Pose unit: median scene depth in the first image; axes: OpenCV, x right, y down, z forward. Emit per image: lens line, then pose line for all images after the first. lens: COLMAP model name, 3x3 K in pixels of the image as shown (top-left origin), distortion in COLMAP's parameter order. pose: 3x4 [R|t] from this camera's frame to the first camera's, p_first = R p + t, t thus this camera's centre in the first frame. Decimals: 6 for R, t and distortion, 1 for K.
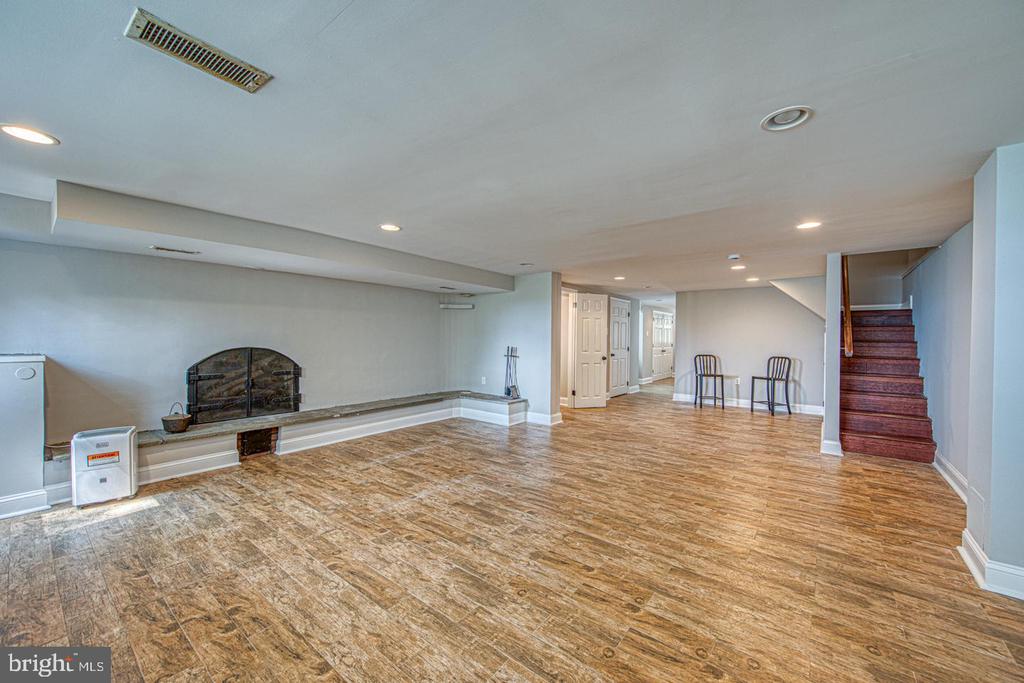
lens RADIAL K [[398.2, 0, 516.3], [0, 398.2, 338.1], [0, 0, 1]] dist [0.000392, 0.000022]
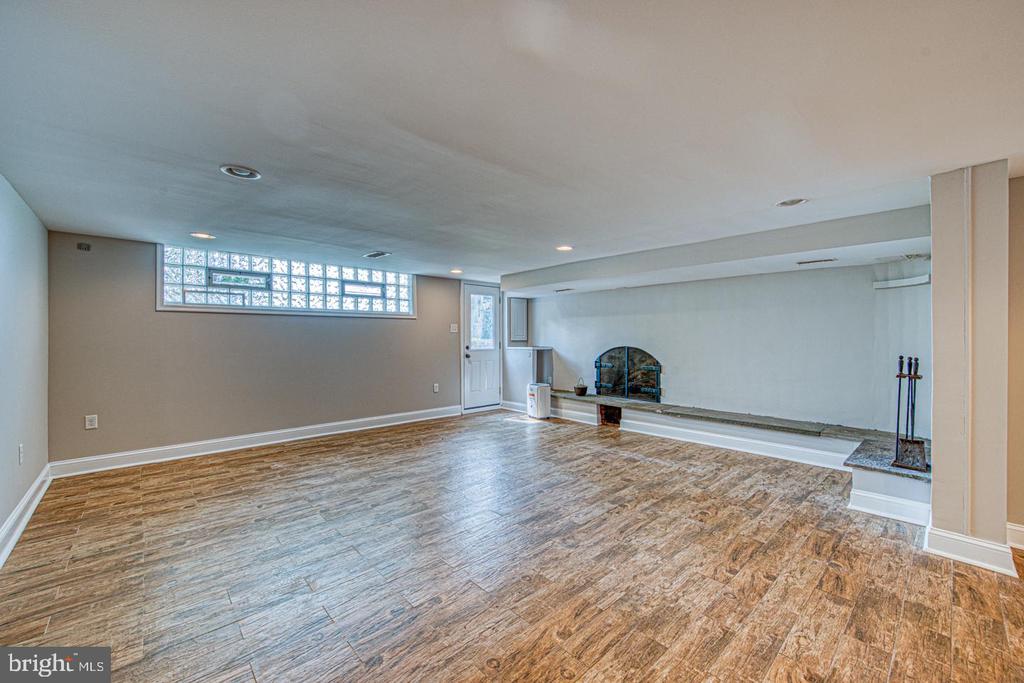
lens RADIAL K [[398.2, 0, 510.5], [0, 398.2, 341.4], [0, 0, 1]] dist [0.000392, 0.000022]
pose [[-0.160224, 0.002781, -0.987077, 0.649407], [-0.002097, 0.999993, 0.003158, 0.003130], [0.987078, 0.002576, -0.160217, 0.746152]]
